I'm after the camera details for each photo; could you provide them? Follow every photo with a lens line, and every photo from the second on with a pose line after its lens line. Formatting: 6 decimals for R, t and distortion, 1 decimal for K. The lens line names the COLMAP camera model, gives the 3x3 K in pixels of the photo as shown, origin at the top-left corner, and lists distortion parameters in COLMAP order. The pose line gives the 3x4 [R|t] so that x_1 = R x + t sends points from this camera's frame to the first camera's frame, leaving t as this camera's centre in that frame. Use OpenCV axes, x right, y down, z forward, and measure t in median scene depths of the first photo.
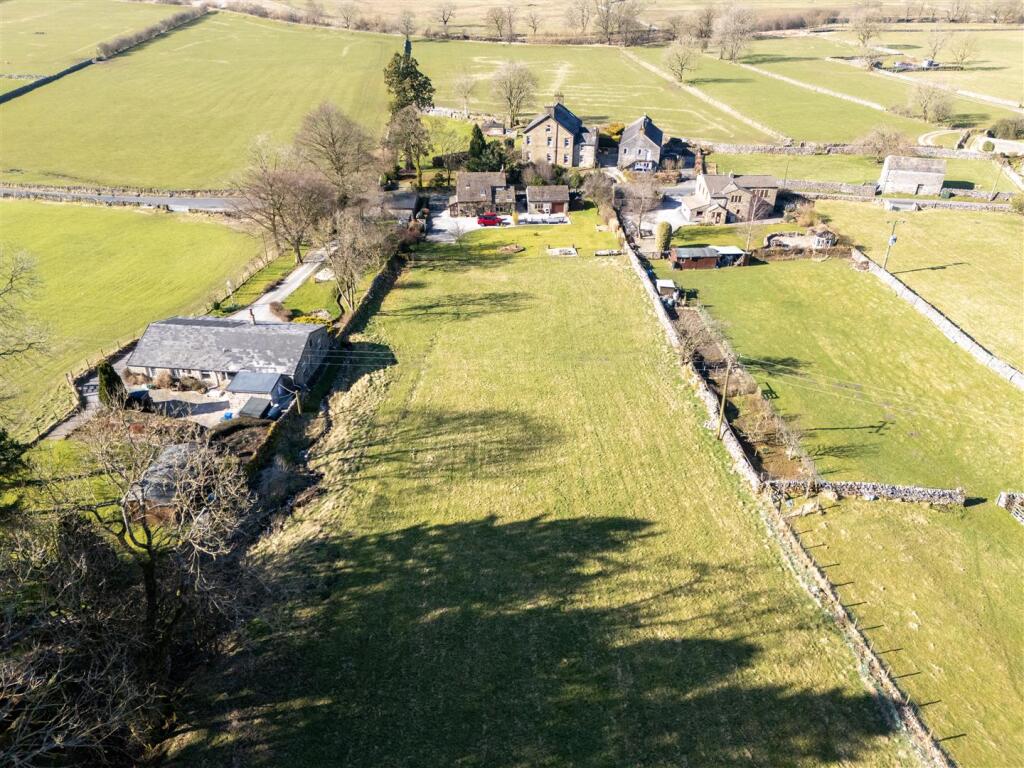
lens RADIAL K [[743.9, 0, 512.0], [0, 743.9, 384.0], [0, 0, 1]] dist [0.091598, -0.095550]
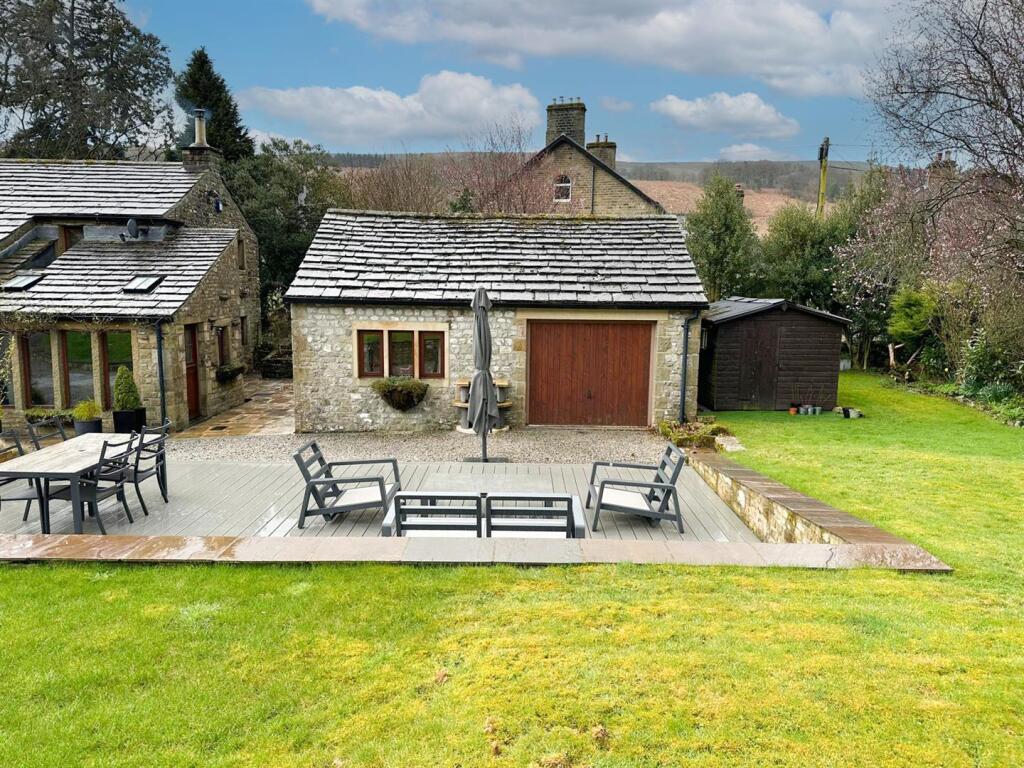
lens RADIAL K [[719.0, 0, 512.0], [0, 719.0, 384.0], [0, 0, 1]] dist [0.083757, -0.089109]
pose [[0.997476, 0.018605, -0.068522, 0.057179], [-0.044845, 0.913292, -0.404830, -0.195208], [0.055049, 0.406881, 0.911821, 0.910034]]
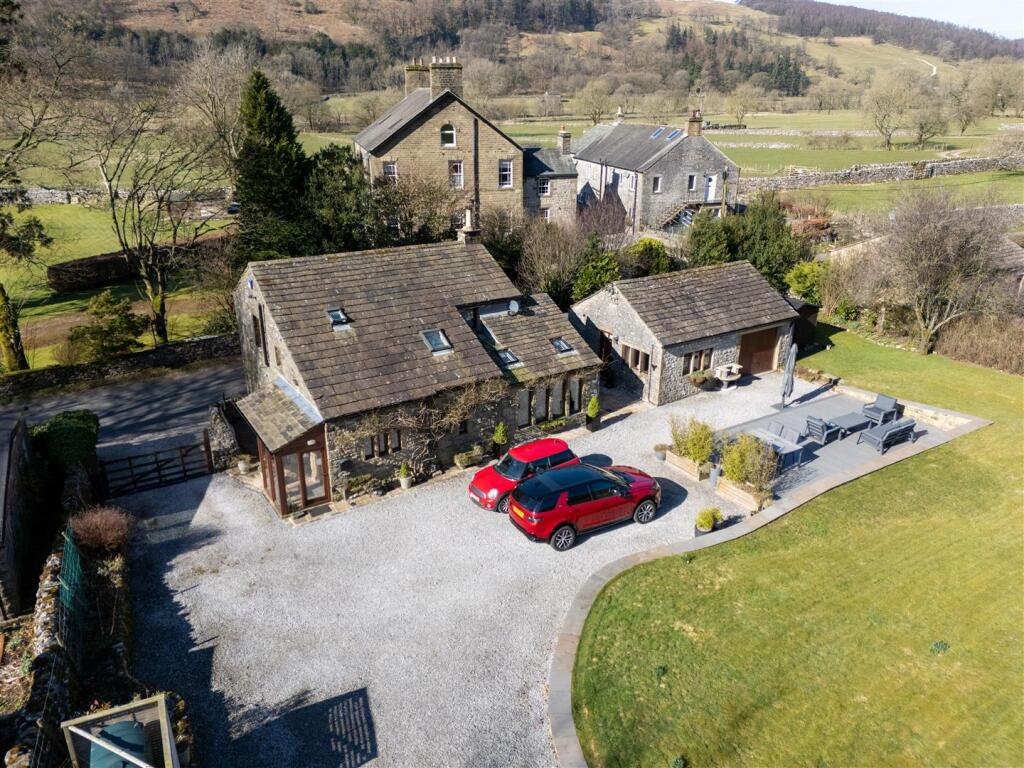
lens RADIAL K [[743.9, 0, 512.0], [0, 743.9, 384.0], [0, 0, 1]] dist [0.091598, -0.095550]
pose [[0.880589, -0.180666, 0.438091, -0.103973], [0.255219, 0.959752, -0.117211, -0.219162], [-0.399283, 0.215024, 0.891256, 0.828875]]
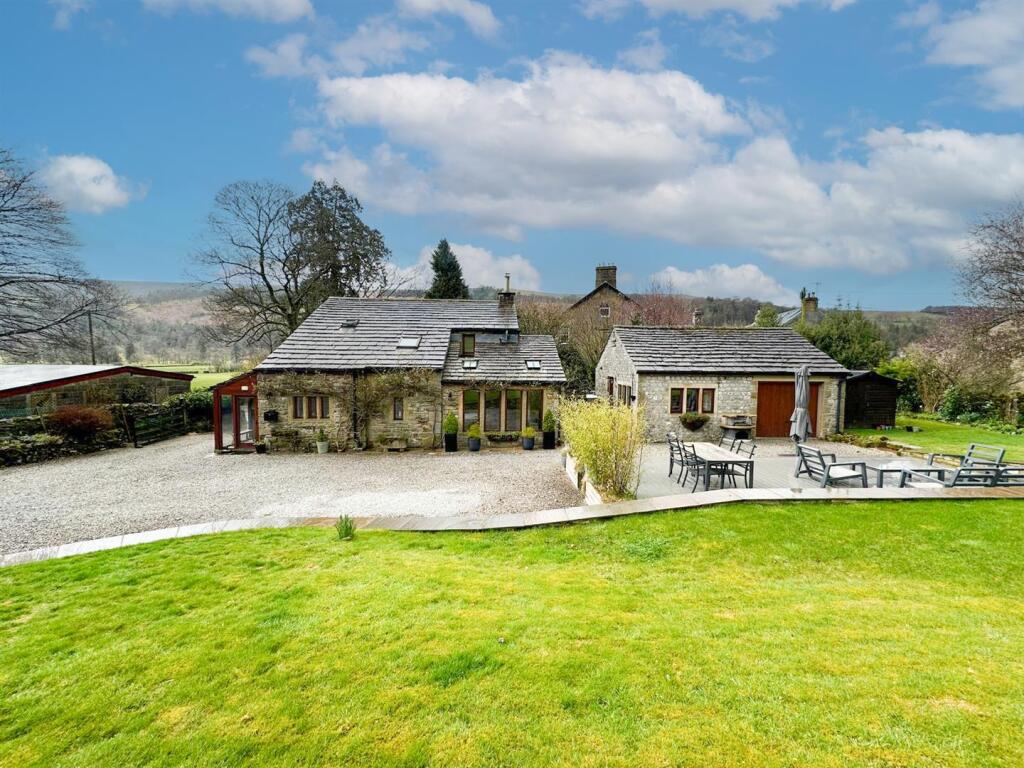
lens RADIAL K [[408.6, 0, 512.0], [0, 408.6, 384.0], [0, 0, 1]] dist [0.008728, -0.008698]
pose [[0.999640, 0.005779, -0.026209, -0.006610], [-0.017618, 0.877967, -0.478397, -0.190685], [0.020246, 0.478687, 0.877752, 0.901934]]
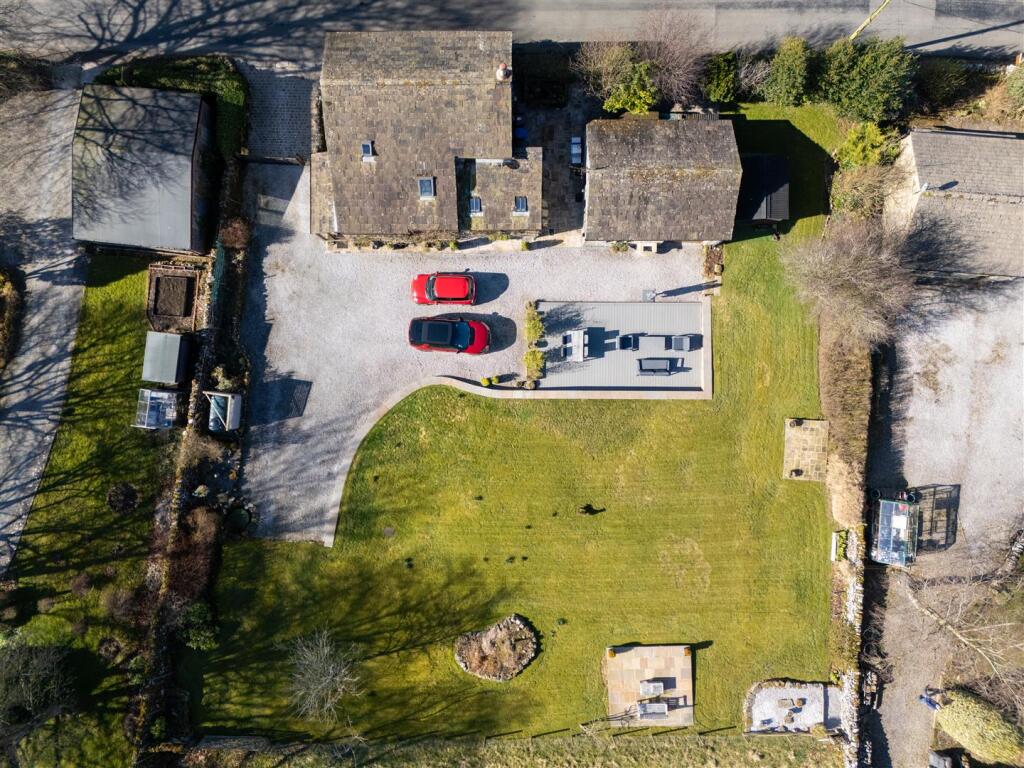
lens RADIAL K [[743.9, 0, 512.0], [0, 743.9, 384.0], [0, 0, 1]] dist [0.091598, -0.095550]
pose [[0.997544, 0.069684, -0.007013, -0.000345], [-0.031279, 0.532865, 0.845622, -0.450254], [0.062663, -0.843326, 0.533736, 0.790780]]
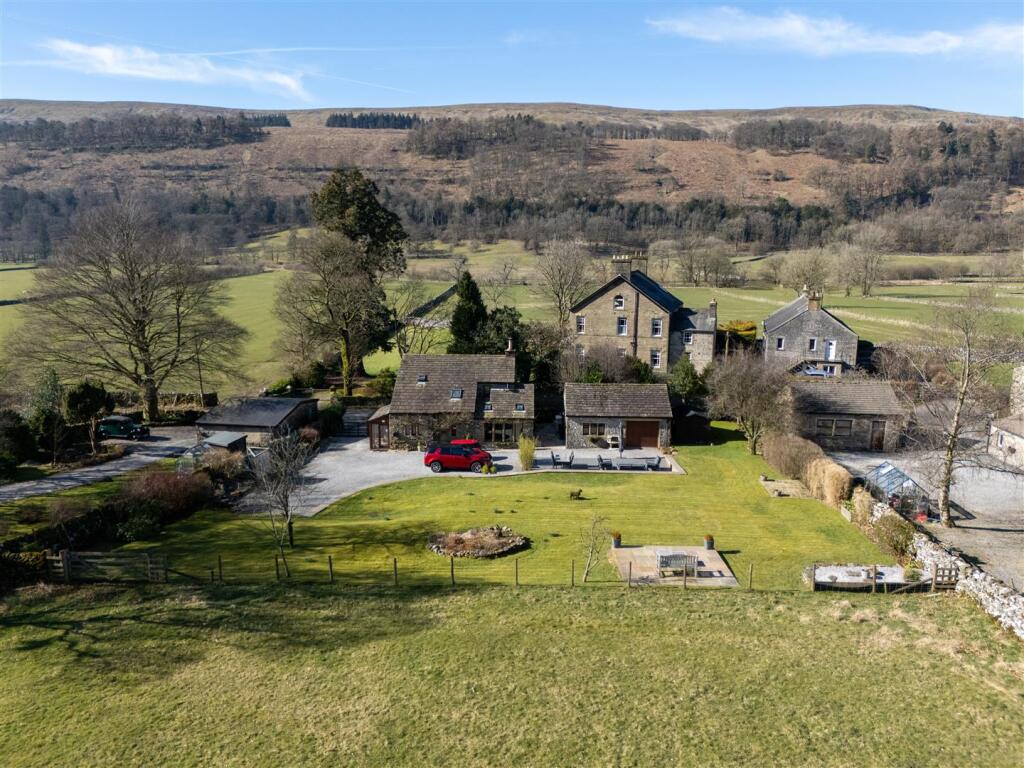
lens RADIAL K [[743.9, 0, 512.0], [0, 743.9, 384.0], [0, 0, 1]] dist [0.091598, -0.095550]
pose [[0.994682, 0.016263, -0.101700, 0.032604], [-0.051510, 0.933637, -0.354498, -0.119142], [0.089186, 0.357851, 0.929510, 0.622062]]
